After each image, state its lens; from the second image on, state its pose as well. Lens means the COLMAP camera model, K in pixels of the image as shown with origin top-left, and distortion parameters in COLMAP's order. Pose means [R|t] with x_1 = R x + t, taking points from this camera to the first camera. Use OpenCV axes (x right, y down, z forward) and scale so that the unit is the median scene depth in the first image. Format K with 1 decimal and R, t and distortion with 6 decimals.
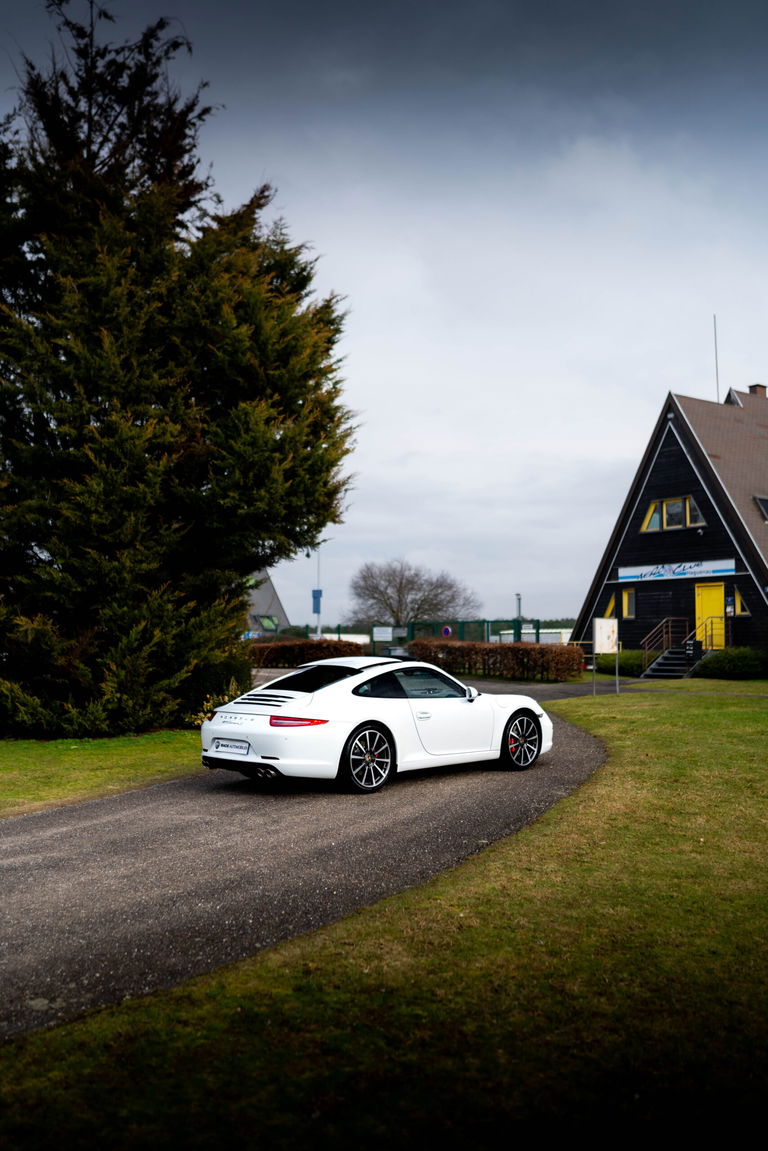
lens RADIAL K [[1065.9, 0, 384.0], [0, 1065.9, 575.5], [0, 0, 1]] dist [0.000682, -0.012570]
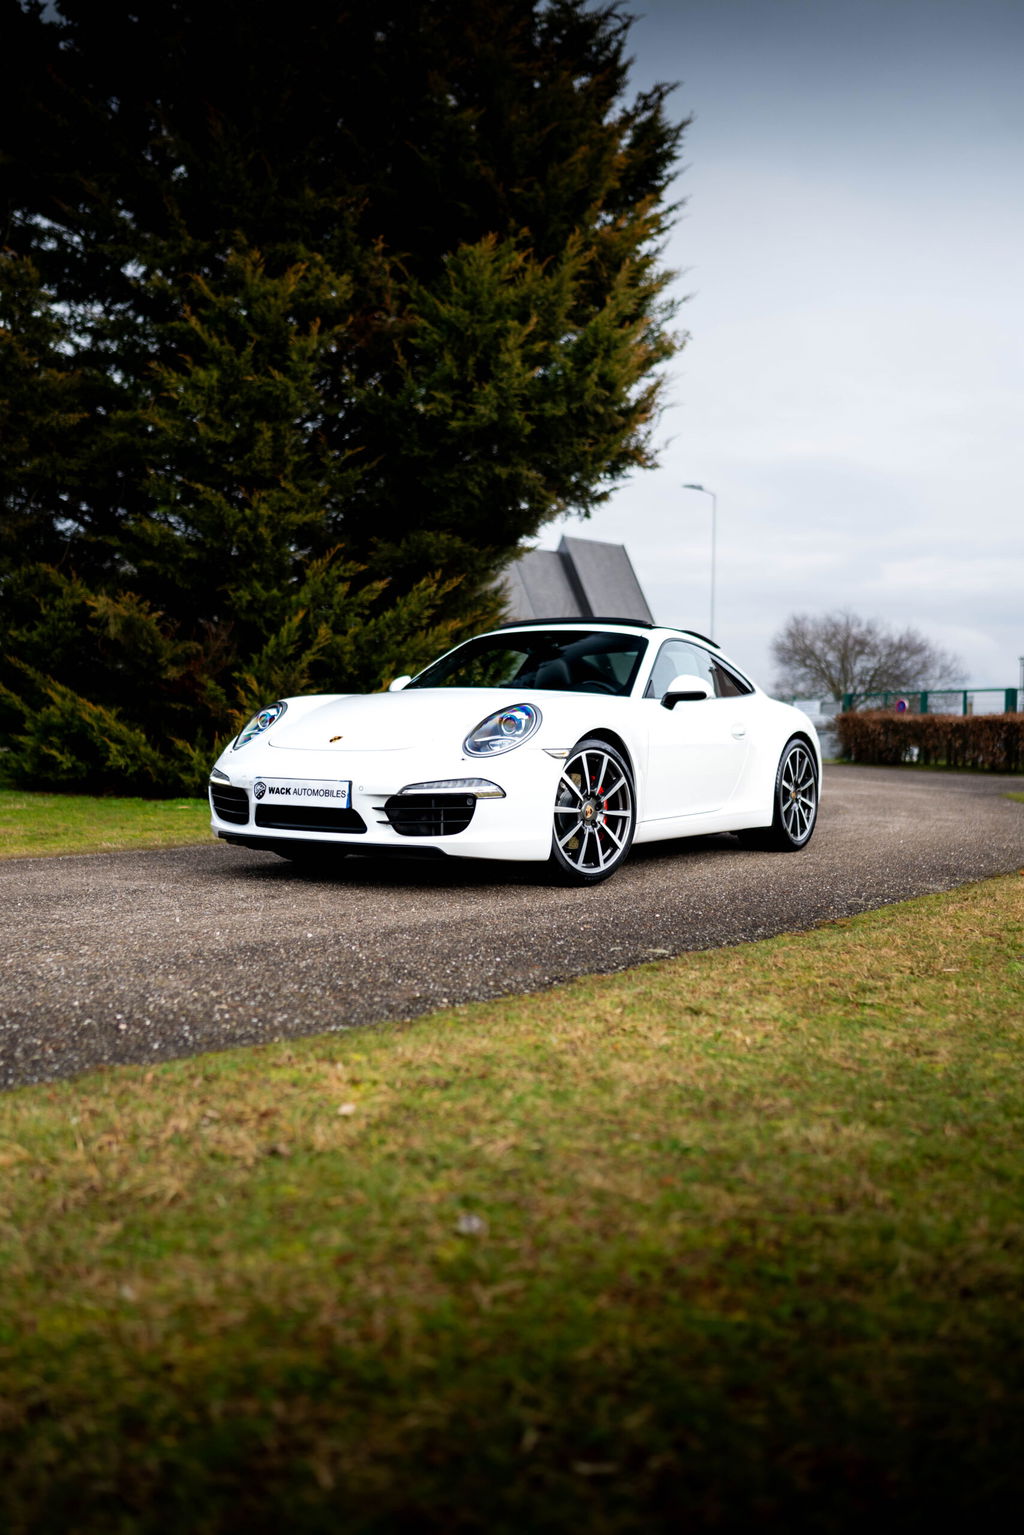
lens RADIAL K [[1421.5, 0, 512.0], [0, 1421.5, 767.5], [0, 0, 1]] dist [0.000682, -0.012570]
pose [[0.972042, 0.024951, -0.233476, 0.066893], [-0.007223, 0.997045, 0.076480, 0.053760], [0.234694, -0.072656, 0.969350, 0.177995]]
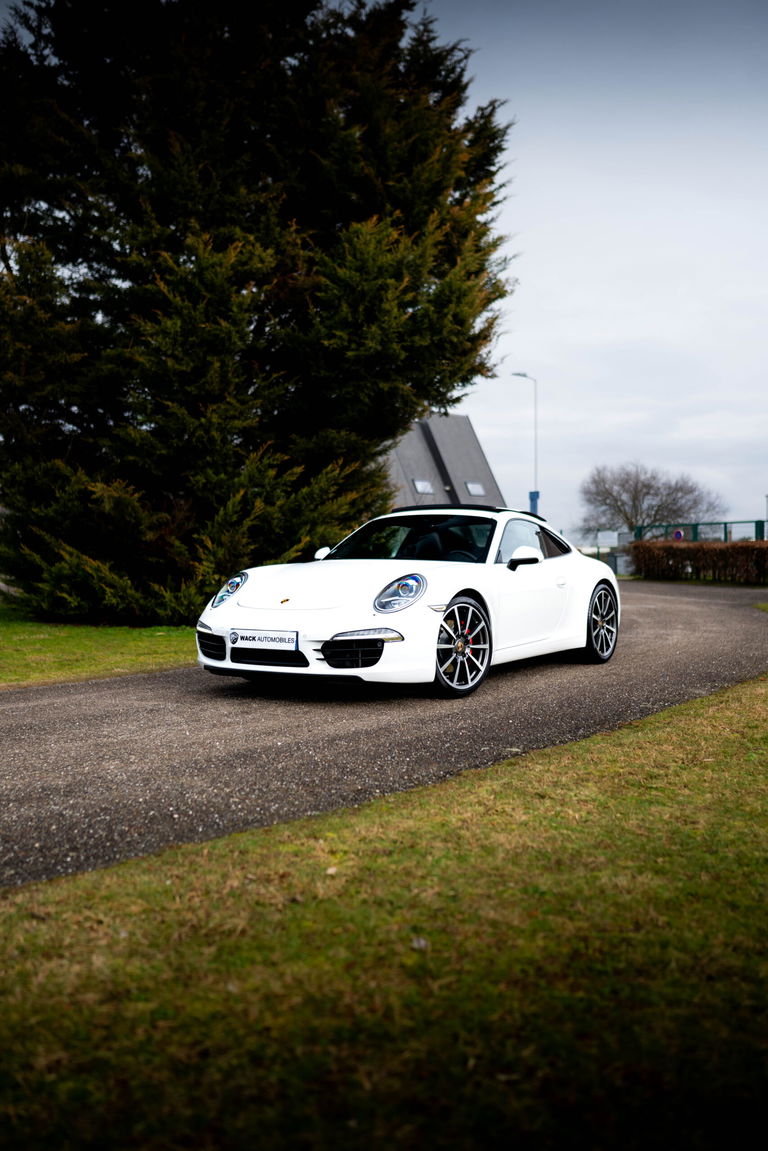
lens RADIAL K [[1074.8, 0, 385.7], [0, 1074.8, 573.6], [0, 0, 1]] dist [0.002974, -0.008662]
pose [[0.972303, 0.002684, -0.233709, 0.067523], [0.014053, 0.997454, 0.069918, 0.039824], [0.233302, -0.071266, 0.969789, 0.148333]]
